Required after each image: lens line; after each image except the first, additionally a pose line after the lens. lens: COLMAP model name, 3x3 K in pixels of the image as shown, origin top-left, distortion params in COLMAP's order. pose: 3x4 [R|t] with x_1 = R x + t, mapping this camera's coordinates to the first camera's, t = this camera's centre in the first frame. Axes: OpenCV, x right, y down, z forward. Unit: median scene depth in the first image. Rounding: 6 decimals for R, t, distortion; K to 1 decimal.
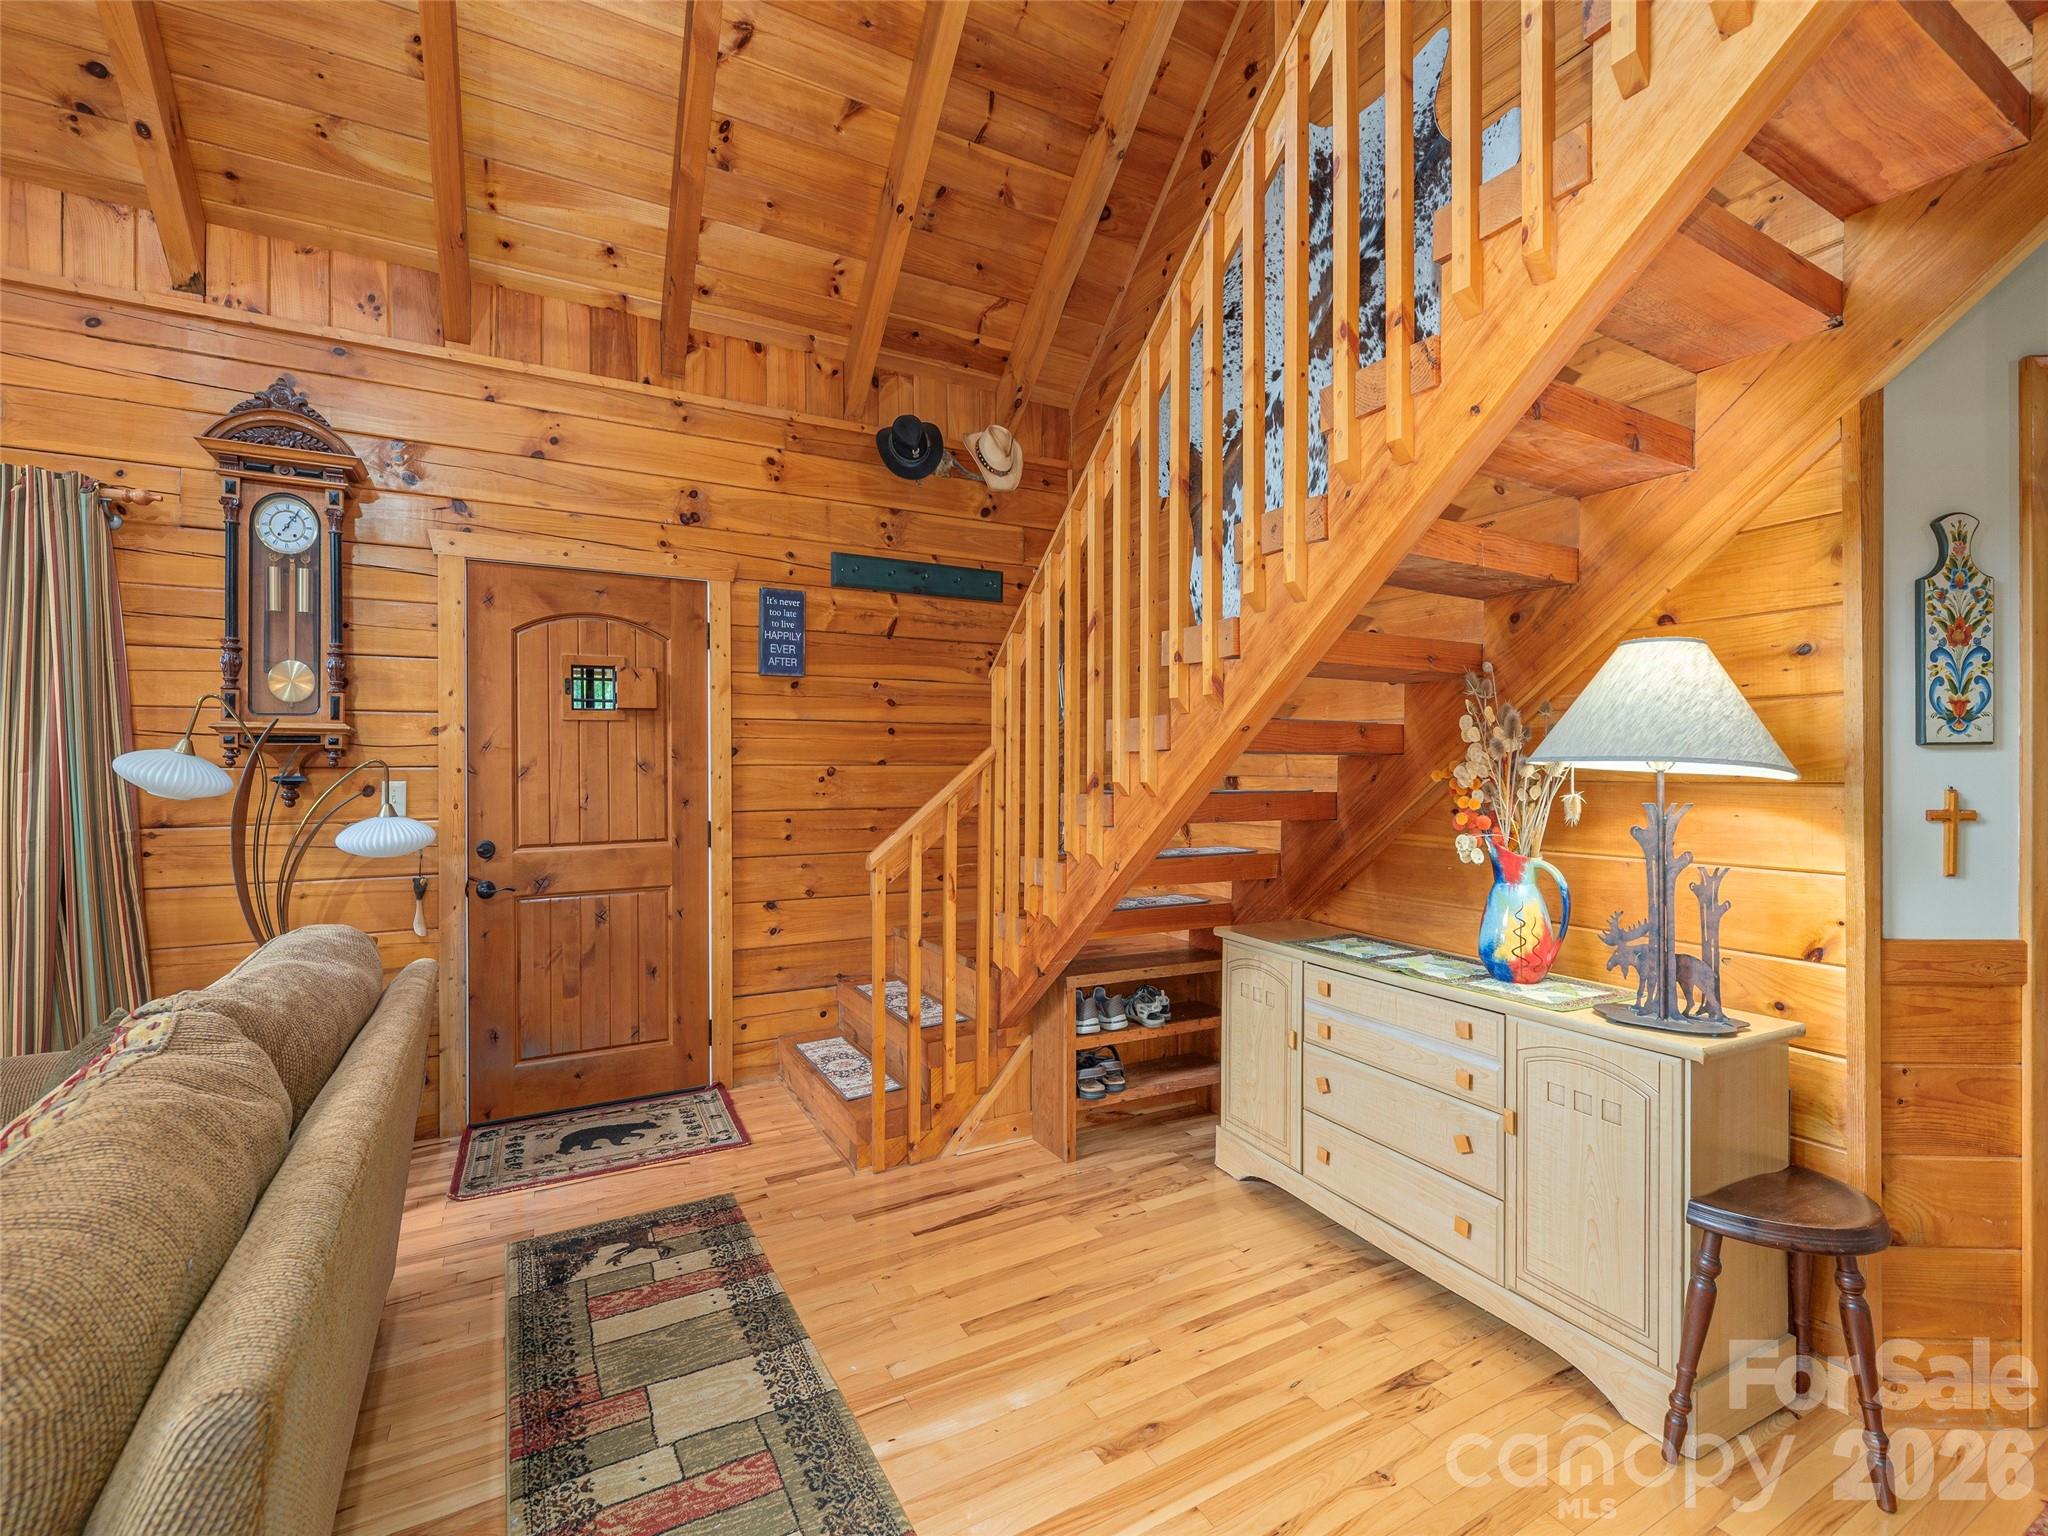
lens RADIAL K [[896.2, 0, 1024.0], [0, 896.2, 768.0], [0, 0, 1]] dist [0.000841, -0.000032]
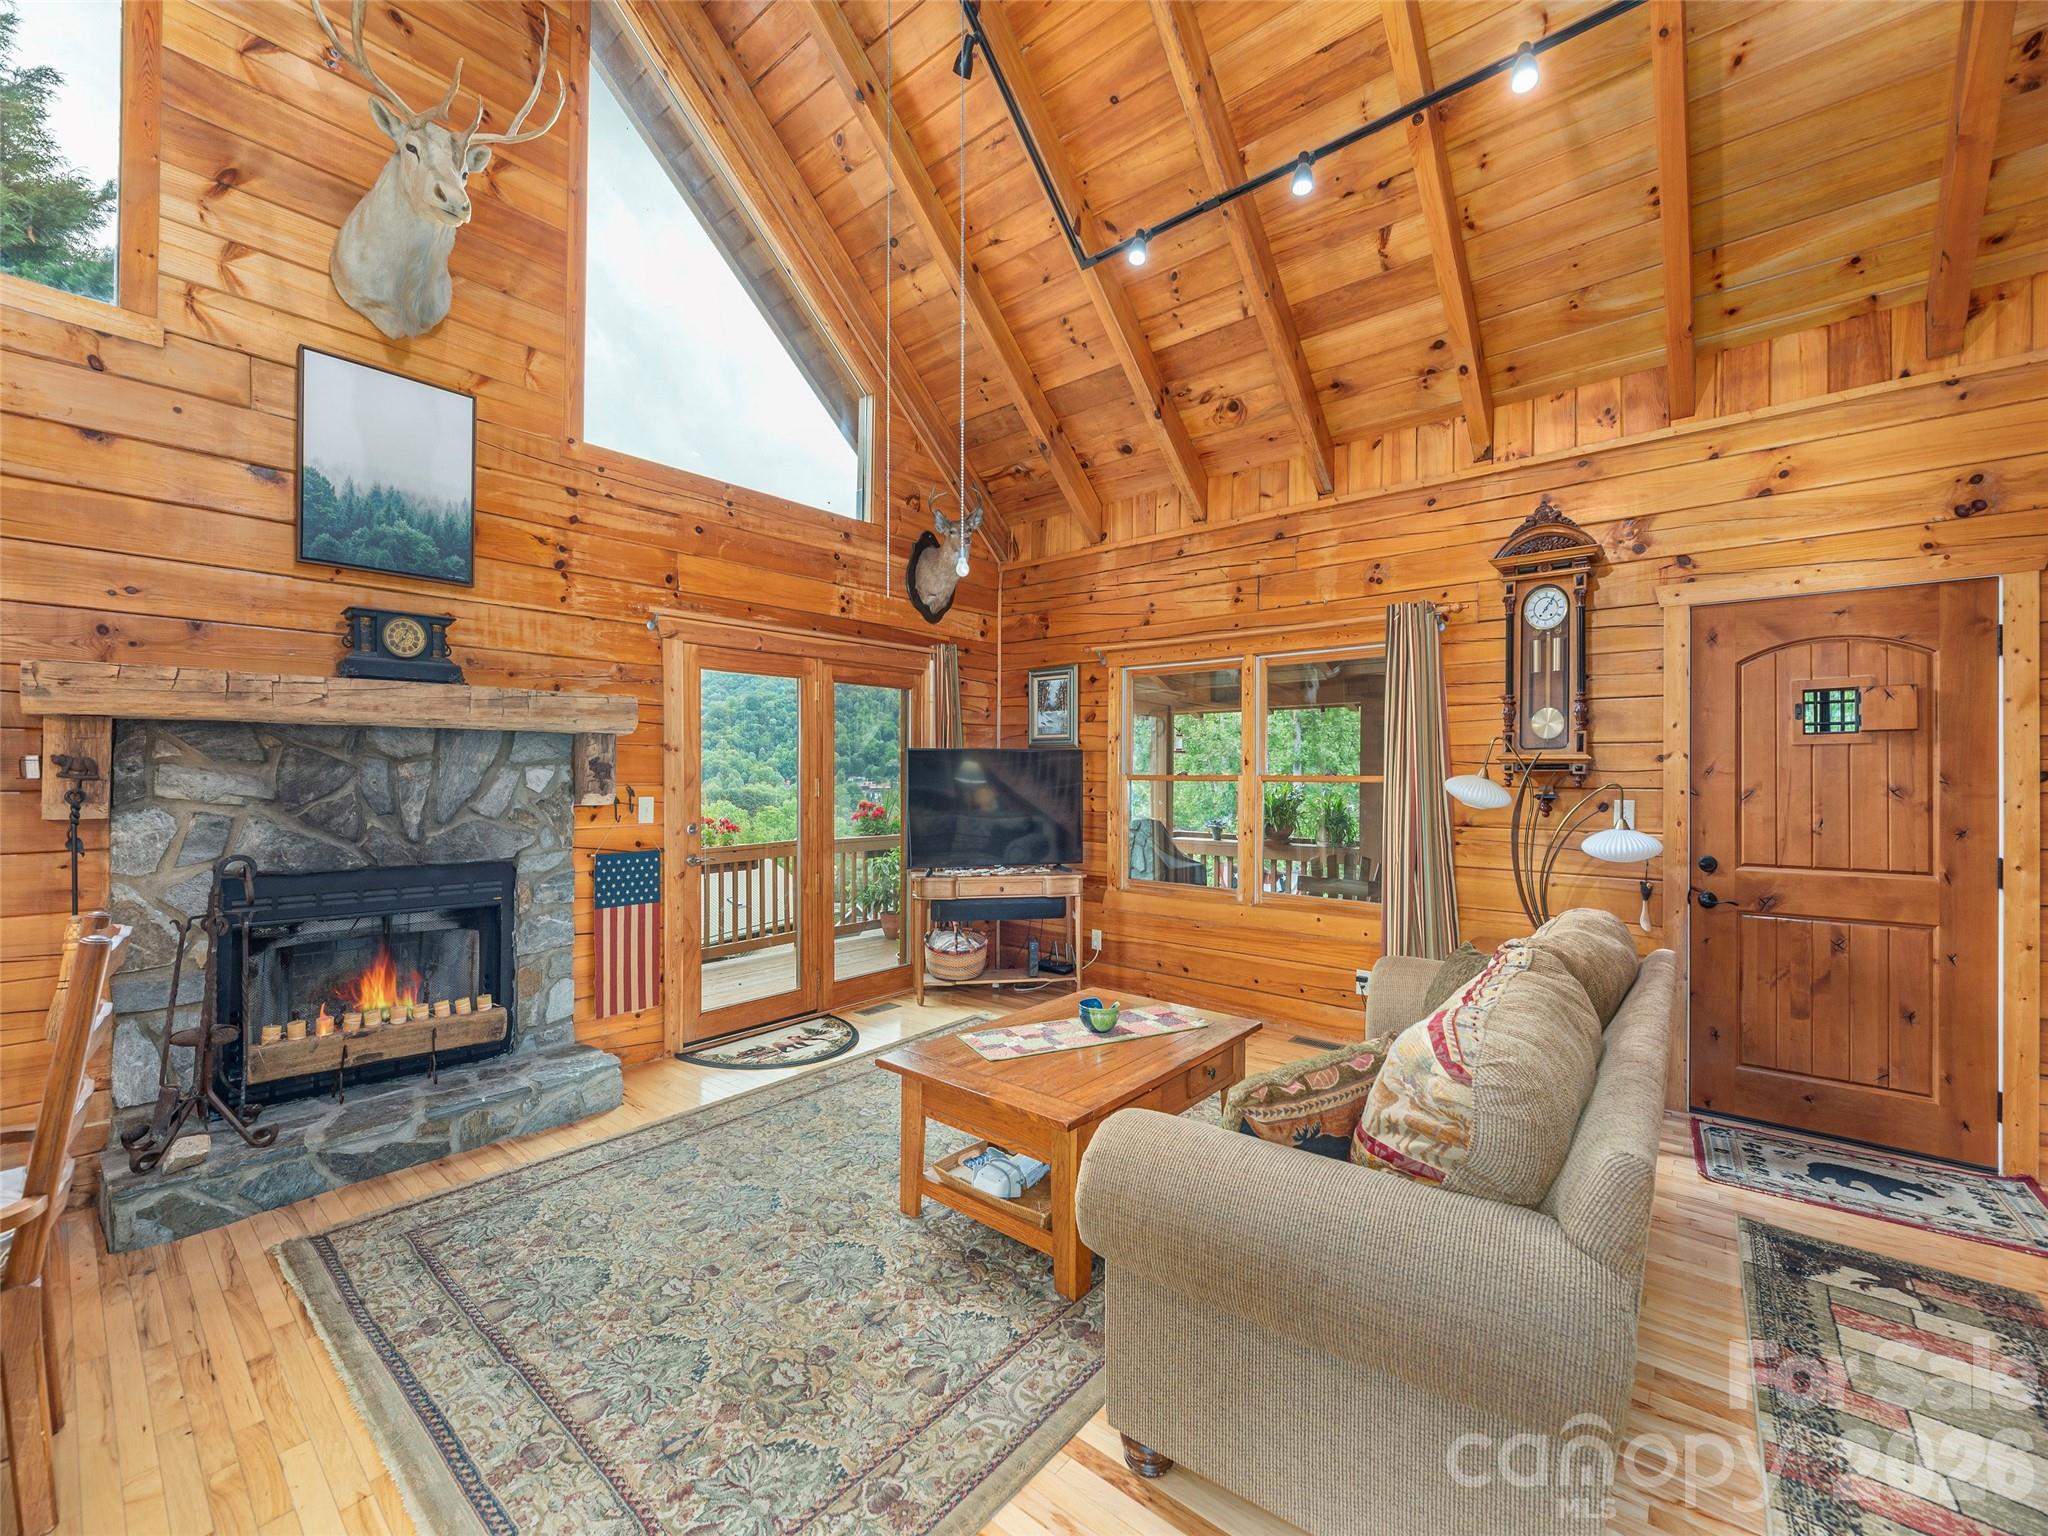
lens RADIAL K [[826.1, 0, 1020.1], [0, 826.1, 769.5], [0, 0, 1]] dist [-0.001576, -0.000311]
pose [[0.354872, 0.002497, -0.934912, 0.059463], [-0.008554, 0.999963, -0.000576, -0.020131], [0.934876, 0.008201, 0.354880, -0.178030]]
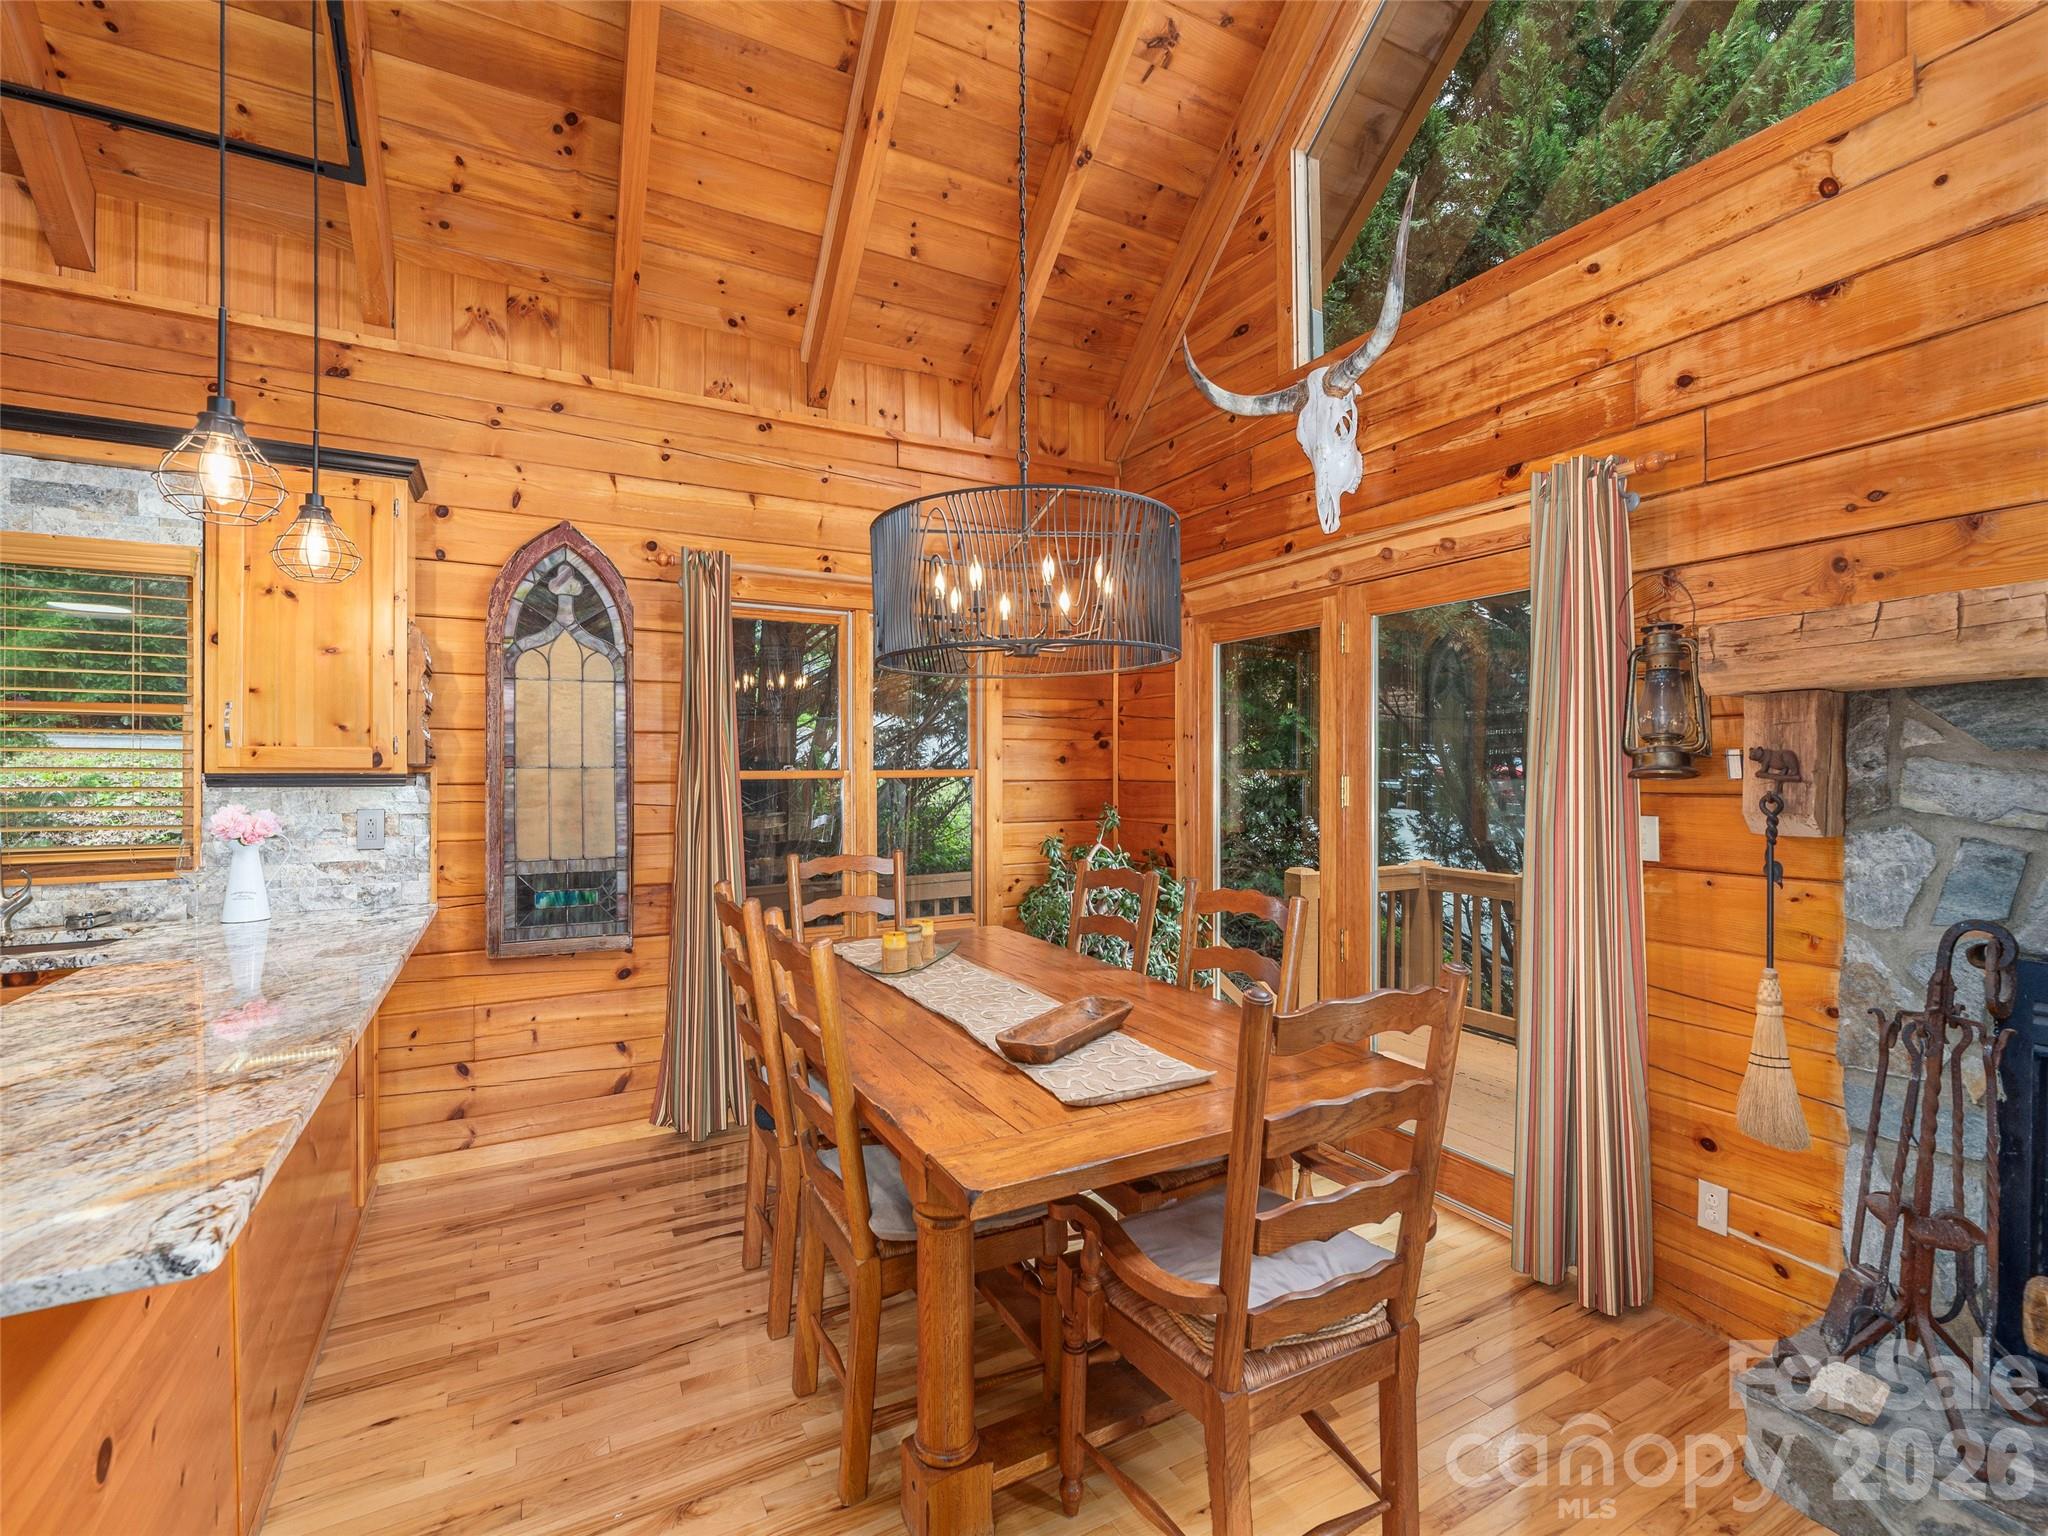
lens RADIAL K [[914.5, 0, 1024.9], [0, 914.5, 769.5], [0, 0, 1]] dist [-0.002232, -0.000307]
pose [[-0.999970, 0.007605, 0.001477, -0.520921], [0.007612, 0.999959, 0.004828, -0.017999], [-0.001441, 0.004840, -0.999987, -0.103894]]
